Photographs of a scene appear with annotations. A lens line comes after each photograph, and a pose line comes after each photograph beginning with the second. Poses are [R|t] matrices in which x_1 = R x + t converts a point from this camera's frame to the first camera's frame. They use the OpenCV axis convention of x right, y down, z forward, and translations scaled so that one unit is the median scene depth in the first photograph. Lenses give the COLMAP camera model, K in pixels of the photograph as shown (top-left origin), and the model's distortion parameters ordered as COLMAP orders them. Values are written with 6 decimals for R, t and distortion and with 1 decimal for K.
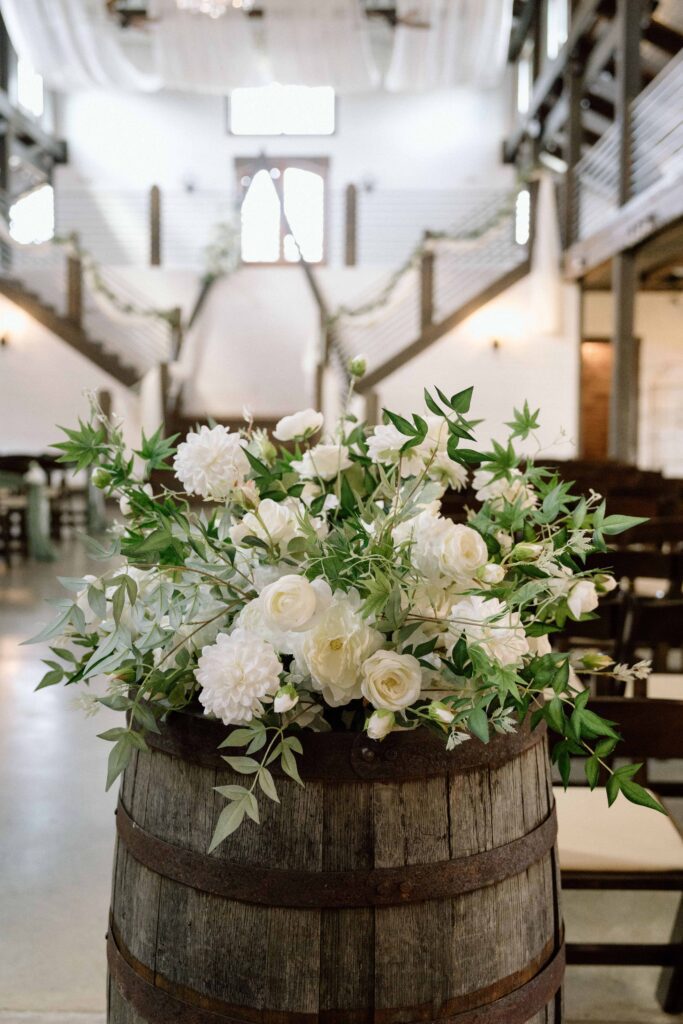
lens RADIAL K [[1137.0, 0, 341.5], [0, 1137.0, 512.0], [0, 0, 1]] dist [-0.012937, -0.011939]
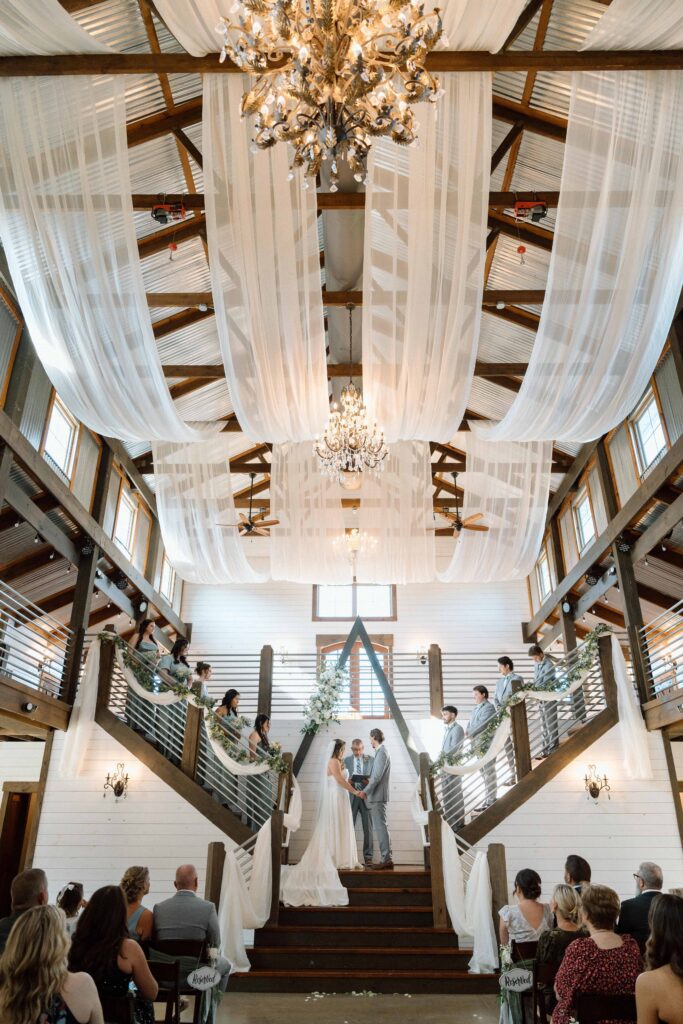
lens RADIAL K [[712.1, 0, 343.2], [0, 712.1, 510.9], [0, 0, 1]] dist [0.000572, 0.000120]
pose [[0.999980, -0.000491, 0.006328, -0.097347], [0.003557, 0.869113, -0.494600, -0.049571], [-0.005257, 0.494613, 0.869098, 0.311577]]
